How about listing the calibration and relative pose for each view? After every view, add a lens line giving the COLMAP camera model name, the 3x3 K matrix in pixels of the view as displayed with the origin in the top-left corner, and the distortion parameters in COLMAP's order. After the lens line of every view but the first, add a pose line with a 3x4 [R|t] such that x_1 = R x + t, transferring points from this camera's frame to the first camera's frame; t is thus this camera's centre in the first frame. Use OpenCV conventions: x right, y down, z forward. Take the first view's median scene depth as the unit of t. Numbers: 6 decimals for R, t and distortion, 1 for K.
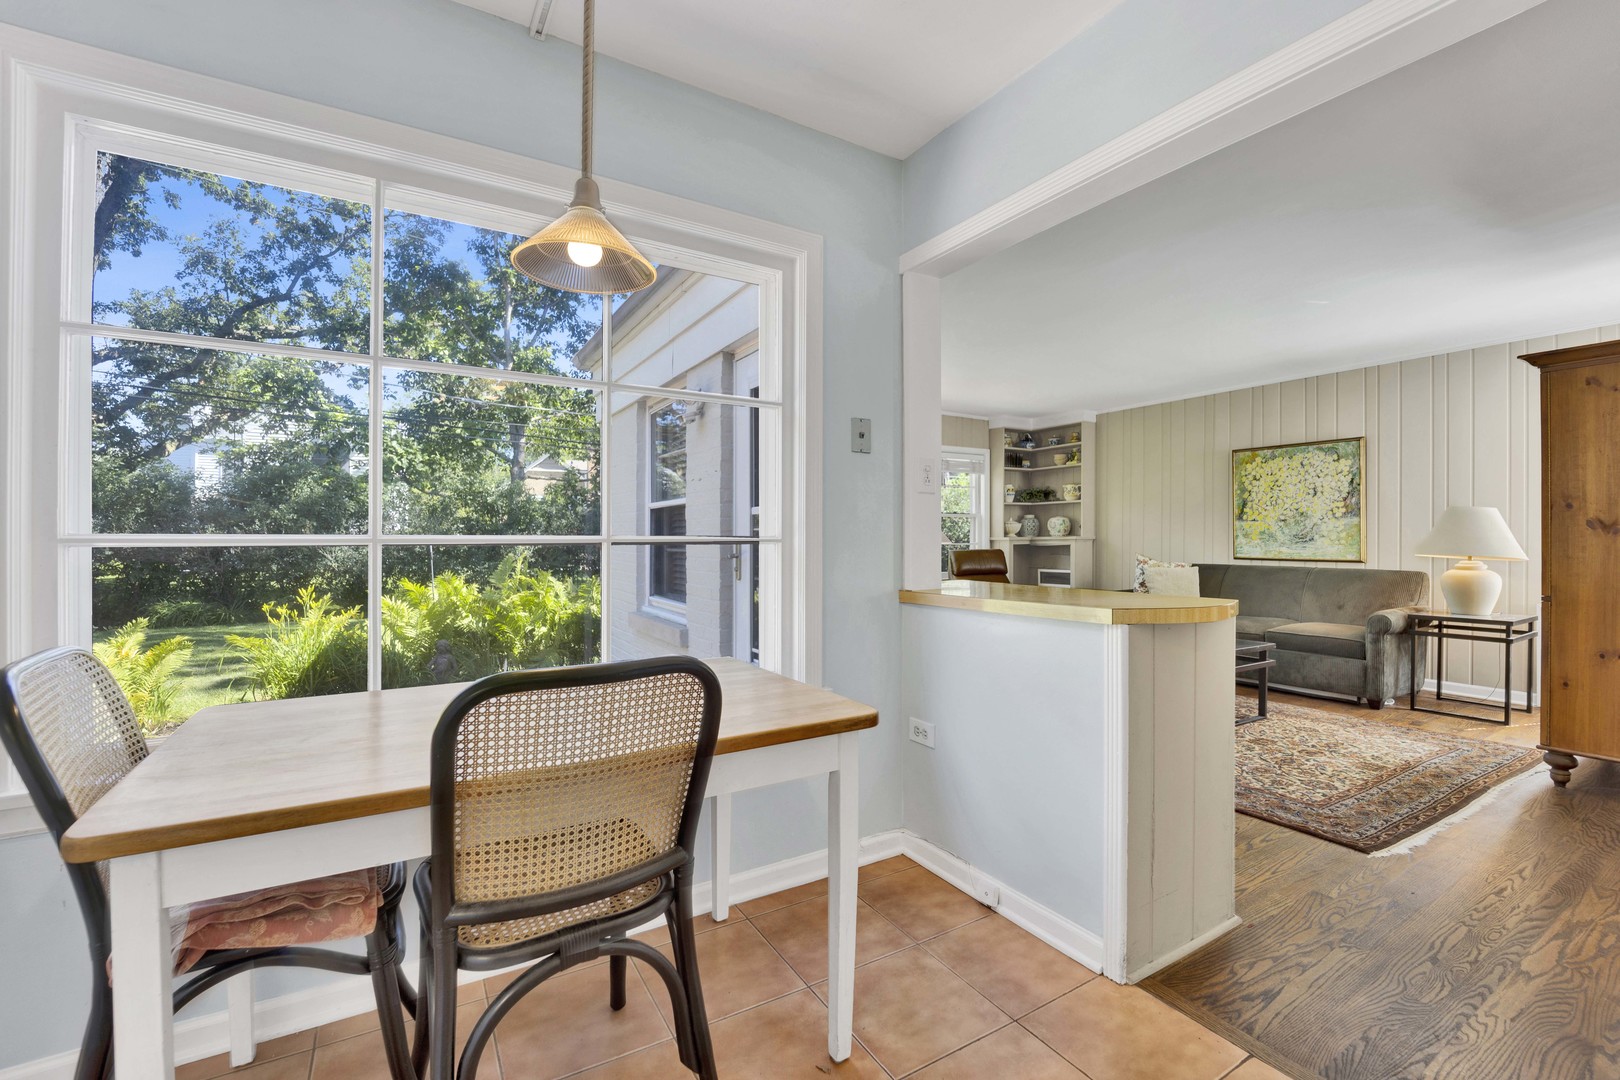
lens RADIAL K [[646.1, 0, 796.5], [0, 646.1, 538.0], [0, 0, 1]] dist [-0.018542, -0.000703]
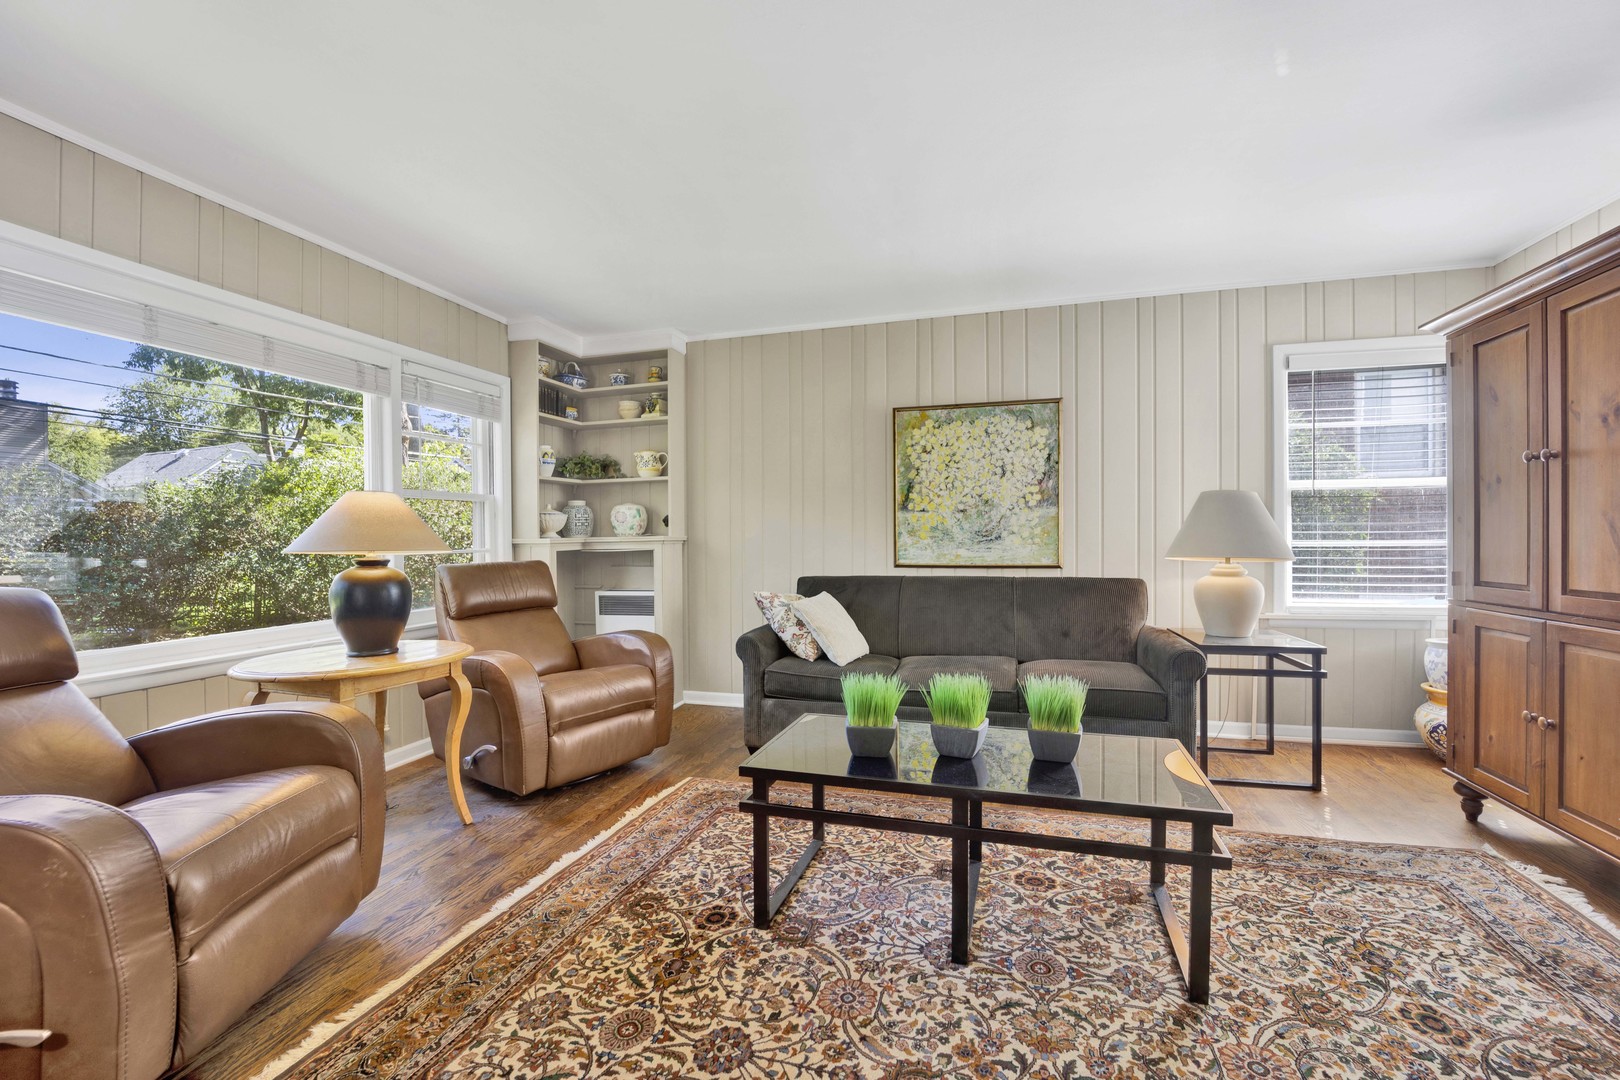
lens RADIAL K [[674.1, 0, 785.2], [0, 674.1, 542.6], [0, 0, 1]] dist [-0.021234, -0.000444]
pose [[0.730211, -0.011247, 0.683130, 0.110743], [0.008571, 0.999937, 0.007302, 0.000438], [-0.683168, 0.000523, 0.730261, 0.592667]]
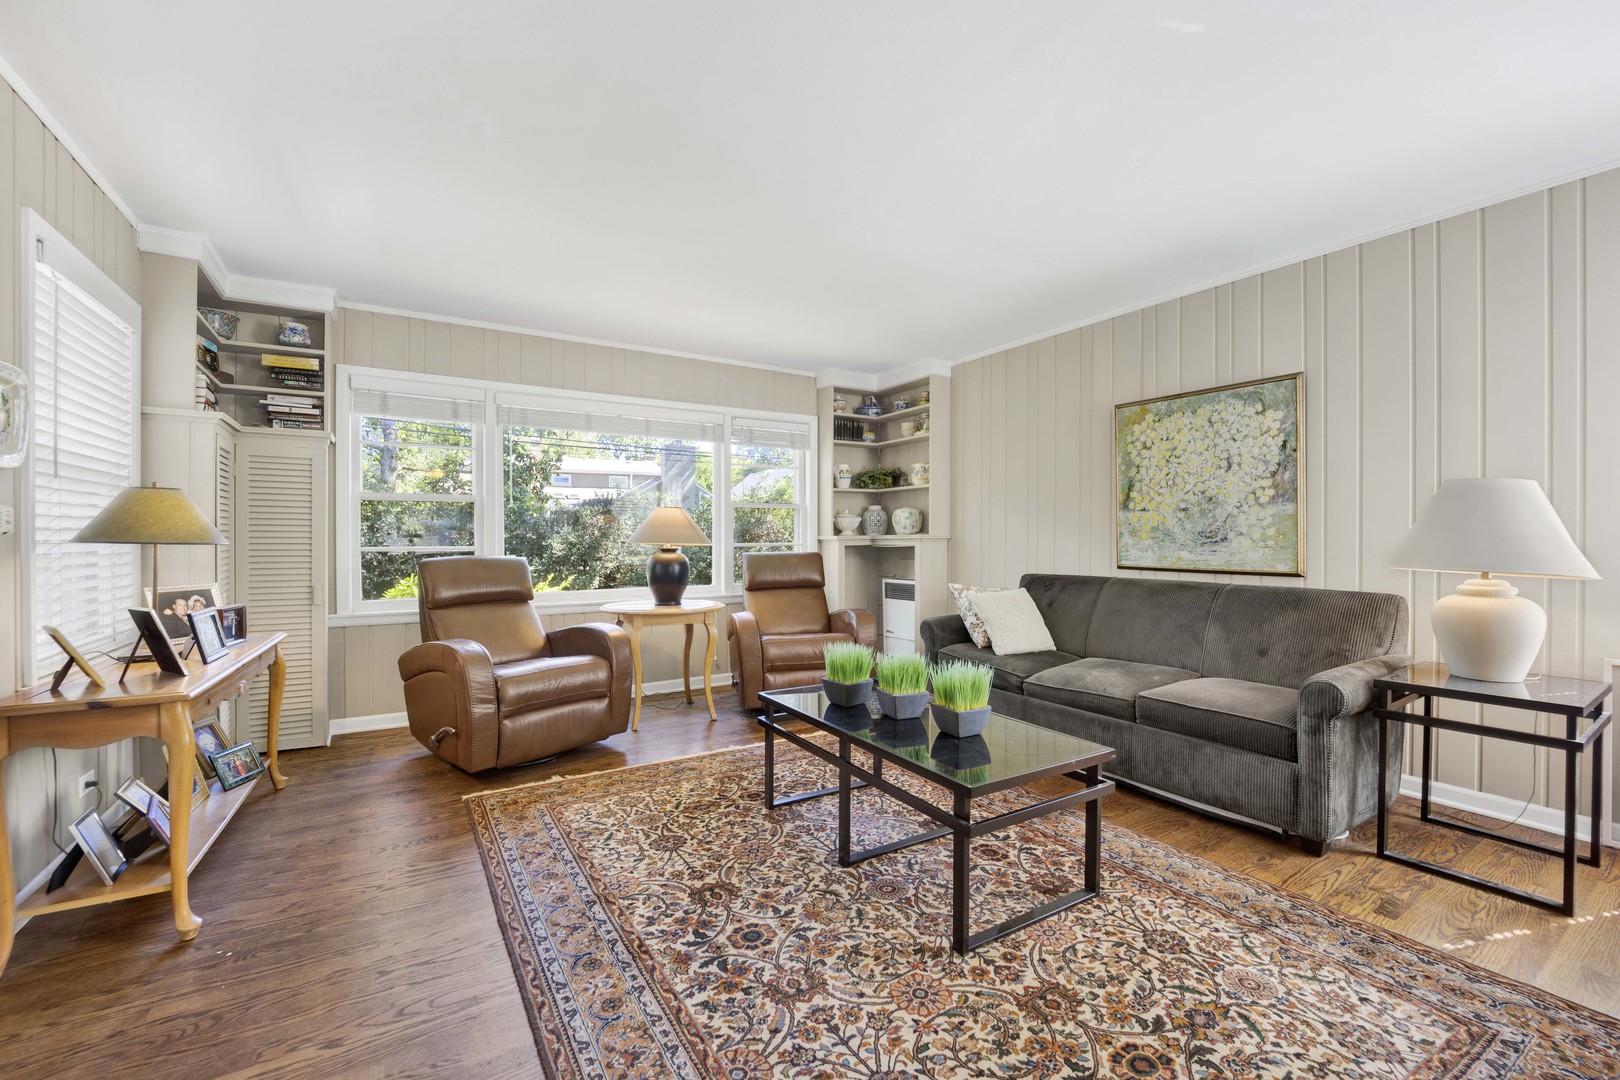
lens RADIAL K [[646.1, 0, 796.5], [0, 646.1, 538.0], [0, 0, 1]] dist [-0.018542, -0.000703]
pose [[0.999338, -0.000719, 0.036377, 0.347267], [0.000604, 0.999995, 0.003193, -0.001088], [-0.036379, -0.003169, 0.999333, 0.366131]]
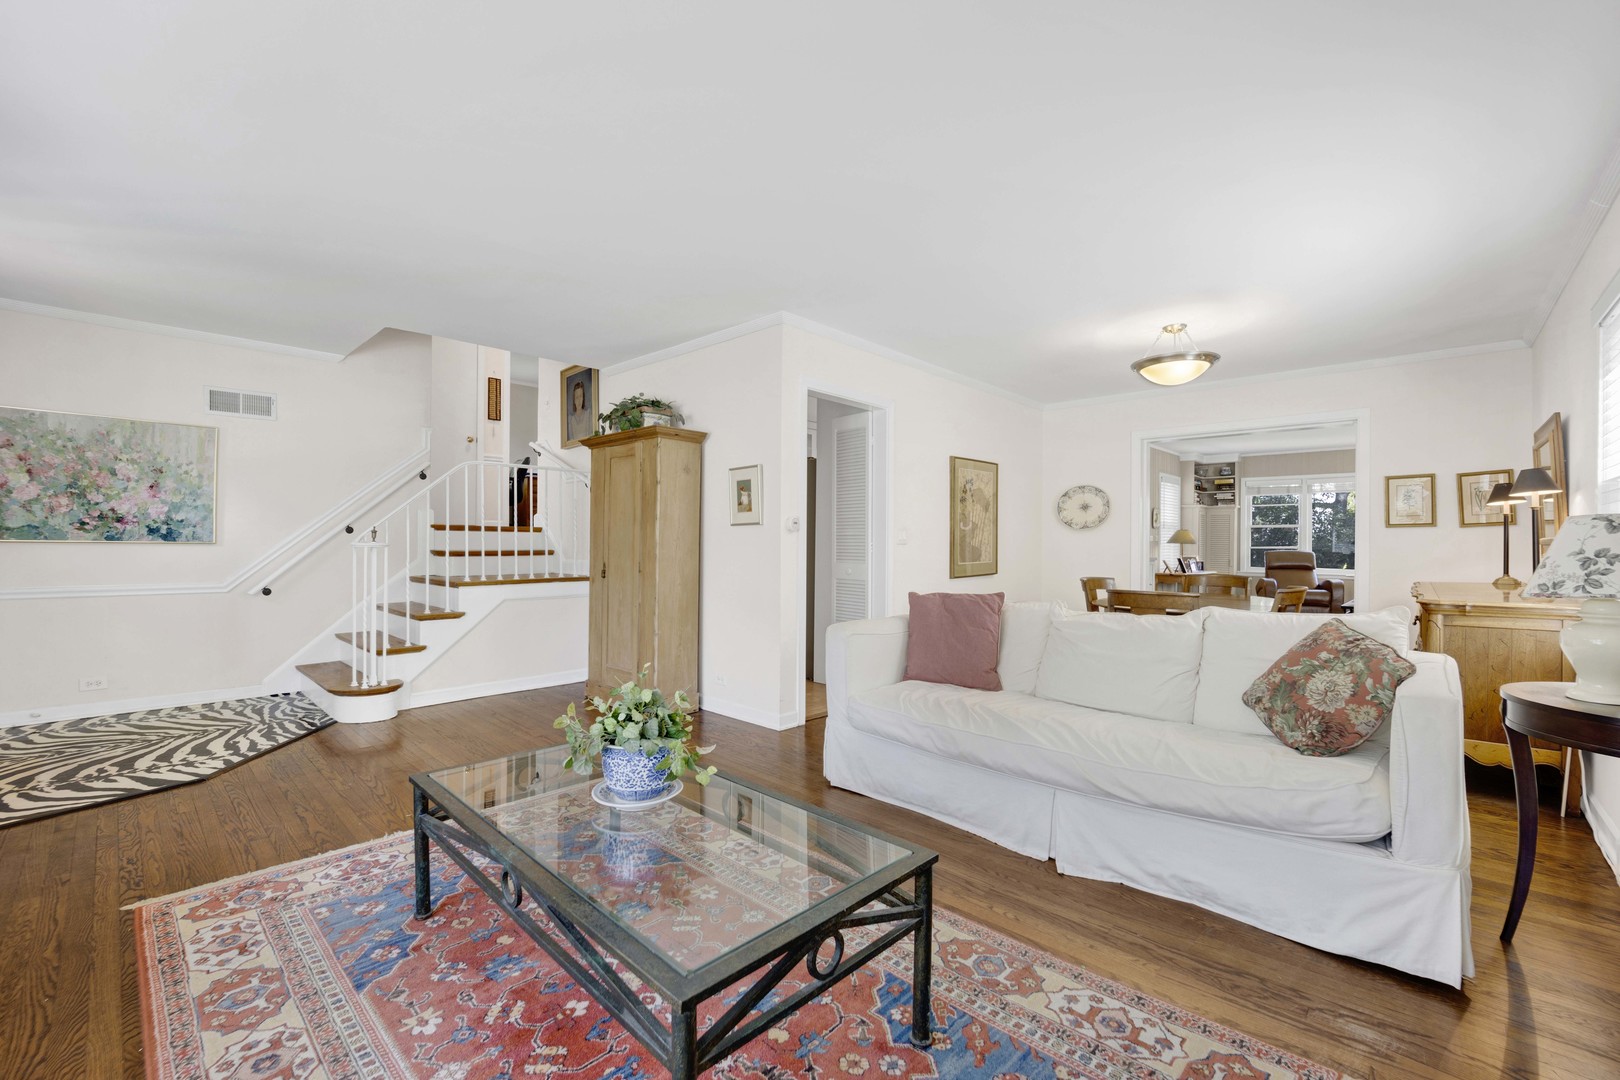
lens RADIAL K [[674.1, 0, 785.2], [0, 674.1, 542.6], [0, 0, 1]] dist [-0.021234, -0.000444]
pose [[0.252920, 0.003389, -0.967481, 1.415706], [-0.003630, 0.999990, 0.002554, 0.000334], [0.967480, 0.002866, 0.252930, -0.696250]]
